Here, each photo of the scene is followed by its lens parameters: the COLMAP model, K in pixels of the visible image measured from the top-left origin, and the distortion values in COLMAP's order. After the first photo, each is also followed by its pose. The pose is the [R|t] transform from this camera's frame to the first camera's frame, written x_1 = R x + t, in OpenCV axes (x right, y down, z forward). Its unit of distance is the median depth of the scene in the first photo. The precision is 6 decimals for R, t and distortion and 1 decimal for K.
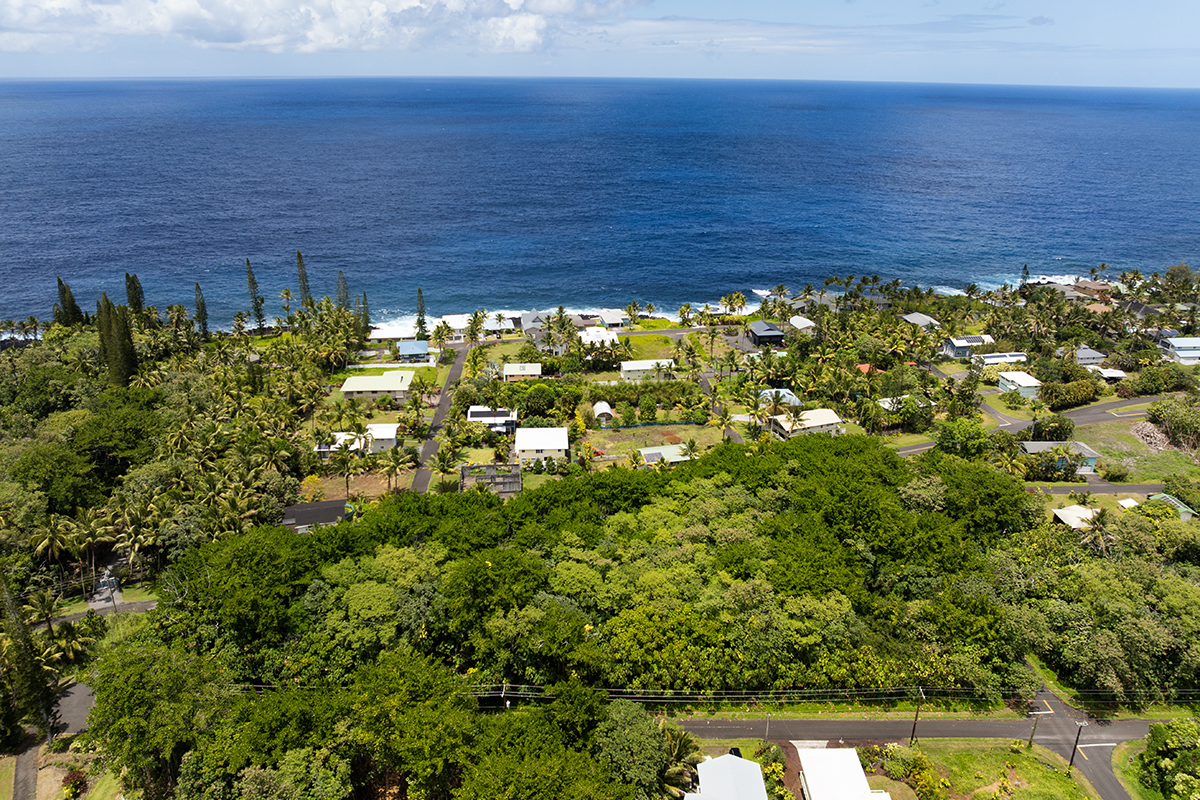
lens RADIAL K [[829.1, 0, 609.1], [0, 829.1, 424.7], [0, 0, 1]] dist [-0.039864, 0.010668]
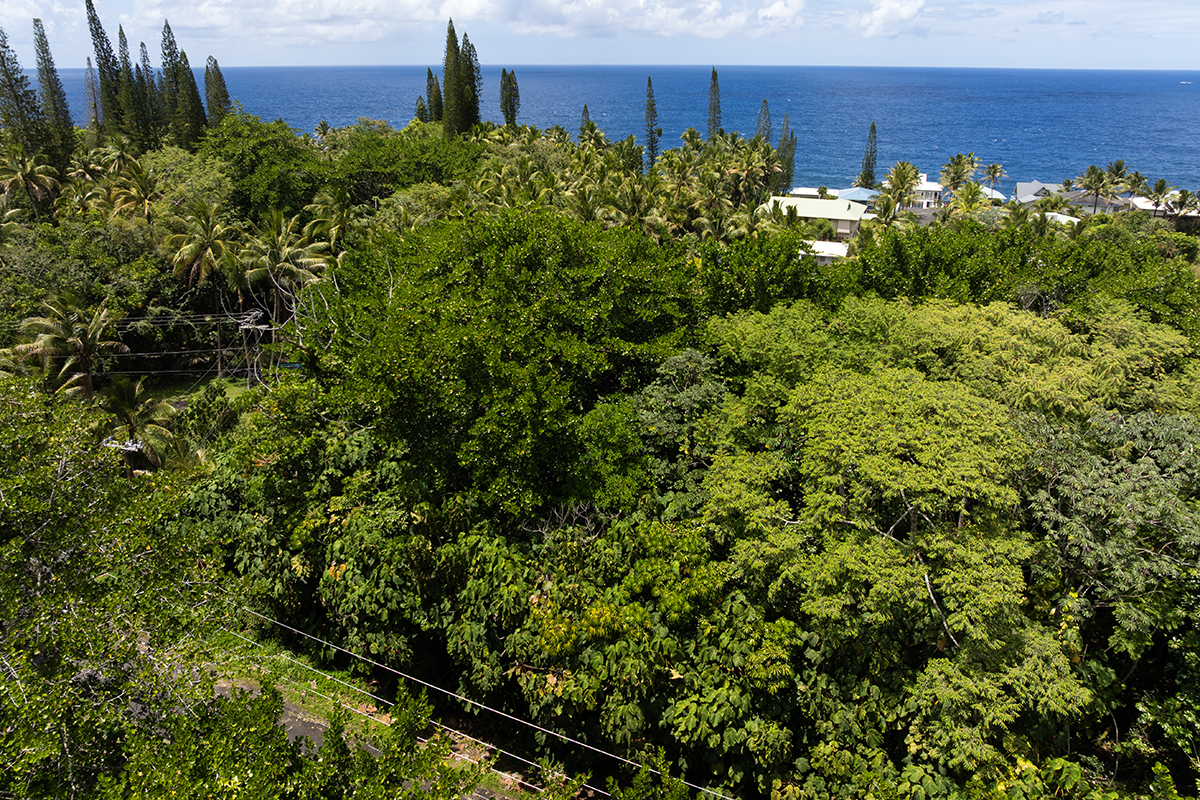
lens RADIAL K [[829.1, 0, 603.6], [0, 829.1, 391.7], [0, 0, 1]] dist [-0.039864, 0.010668]
pose [[0.892523, 0.153073, -0.424230, -0.209647], [-0.163026, 0.986536, 0.012981, 0.166496], [0.420505, 0.057574, 0.905461, 0.590217]]
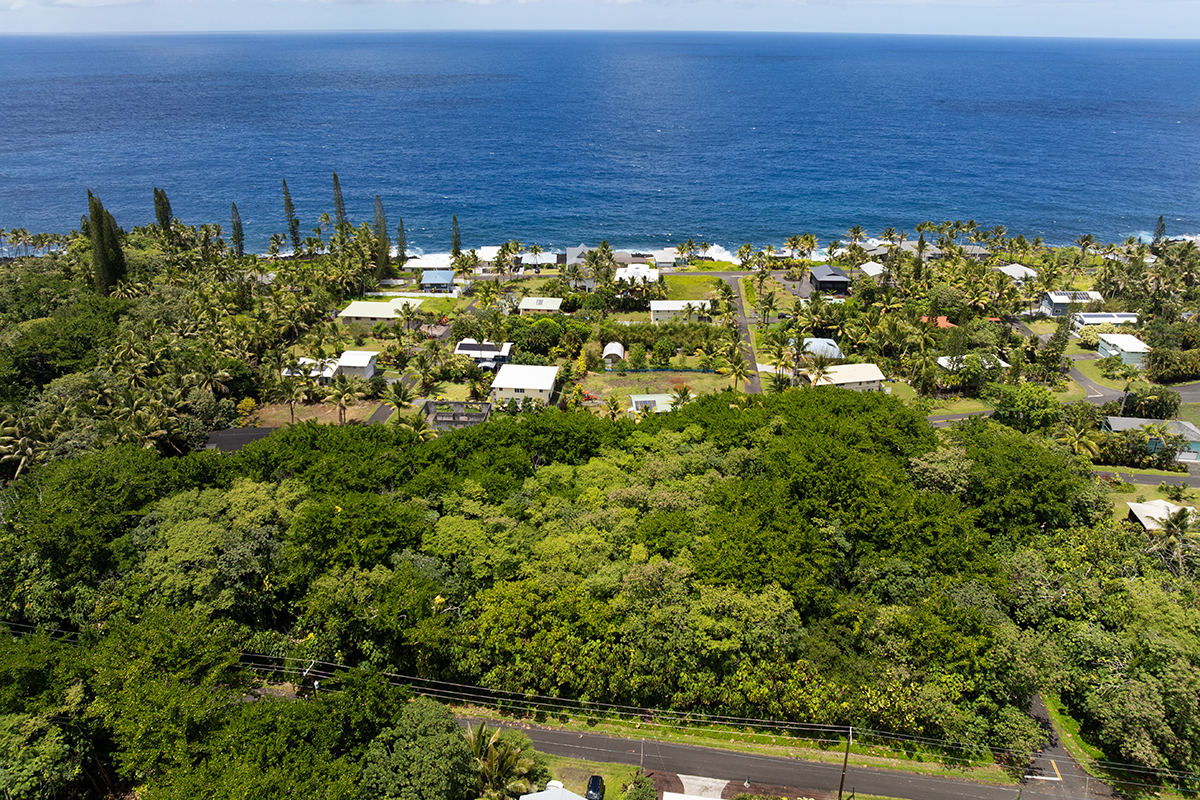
lens RADIAL K [[829.1, 0, 603.7], [0, 829.1, 391.9], [0, 0, 1]] dist [-0.039864, 0.010668]
pose [[0.986368, 0.061783, -0.152515, 0.189155], [-0.059658, 0.998048, 0.018473, 0.015812], [0.153359, -0.009122, 0.988129, 0.184564]]
